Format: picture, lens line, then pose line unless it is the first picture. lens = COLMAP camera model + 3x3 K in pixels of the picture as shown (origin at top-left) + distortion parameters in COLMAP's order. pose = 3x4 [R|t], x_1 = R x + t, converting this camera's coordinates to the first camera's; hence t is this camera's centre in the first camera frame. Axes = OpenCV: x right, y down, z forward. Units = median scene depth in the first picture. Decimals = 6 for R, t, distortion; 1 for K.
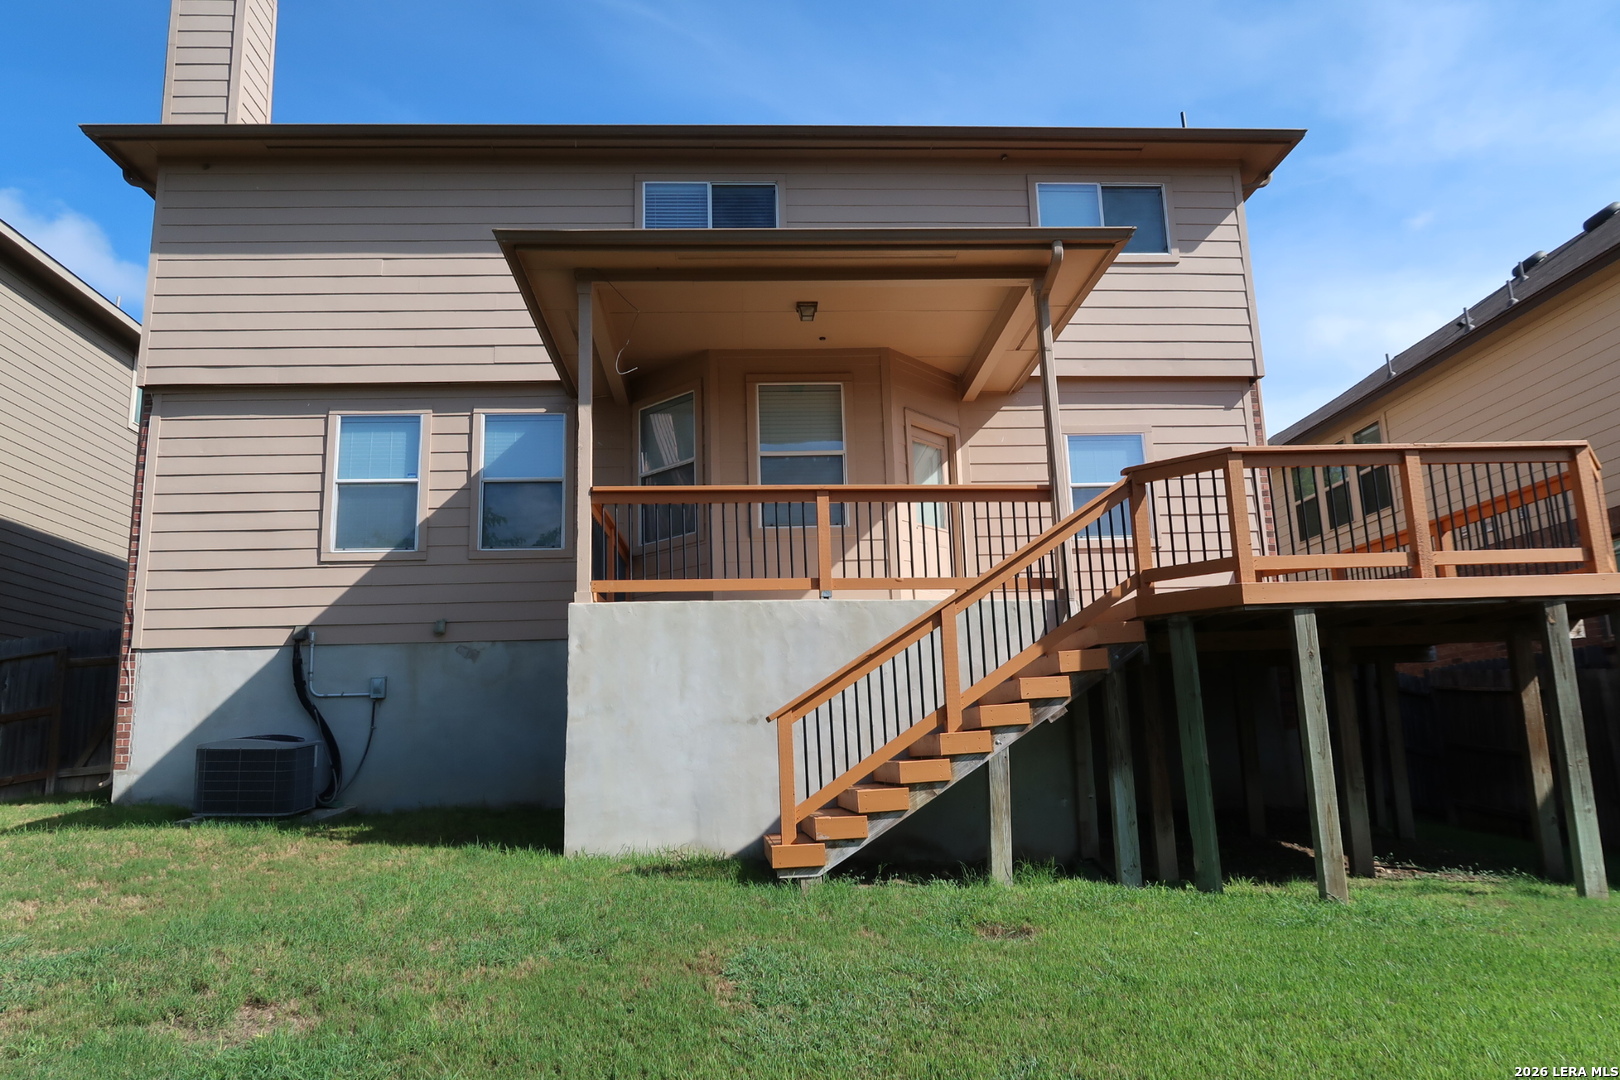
lens RADIAL K [[1139.9, 0, 810.0], [0, 1139.9, 540.0], [0, 0, 1]] dist [-0.005290, 0.000442]
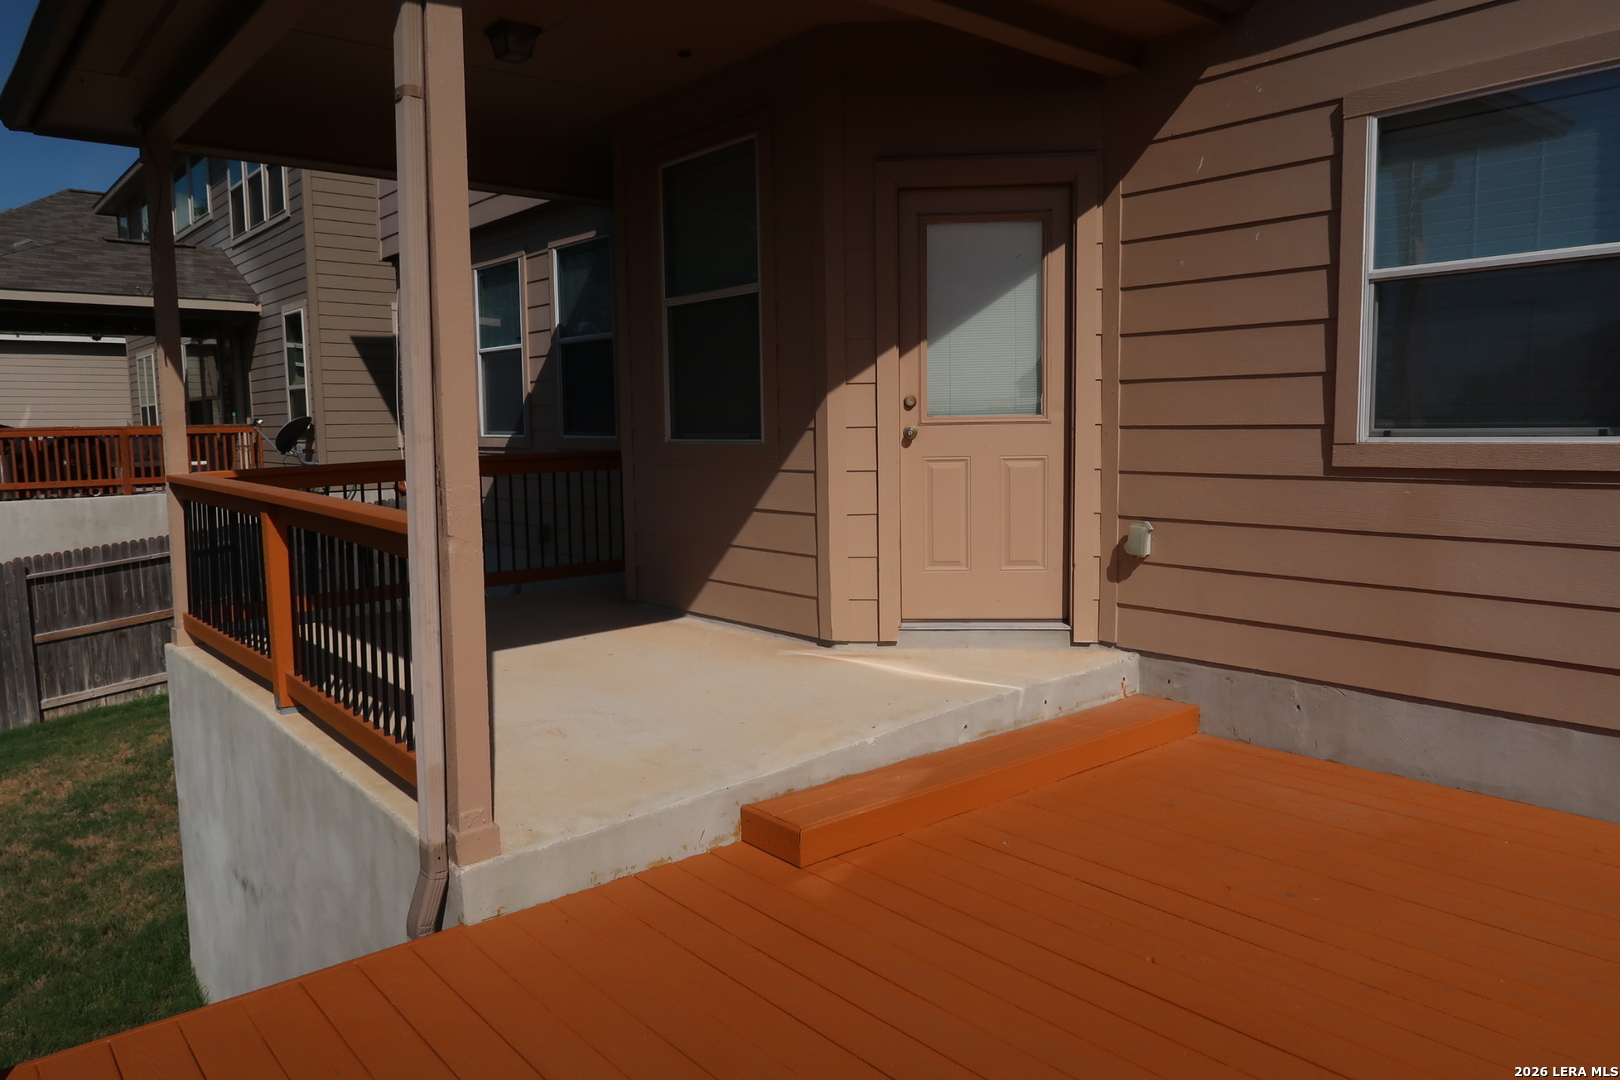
lens RADIAL K [[1139.9, 0, 810.0], [0, 1139.9, 540.0], [0, 0, 1]] dist [-0.005290, 0.000442]
pose [[0.590171, 0.106805, -0.800182, 0.431343], [0.154321, 0.958004, 0.241690, -0.083528], [0.792391, -0.266124, 0.548903, 0.681769]]
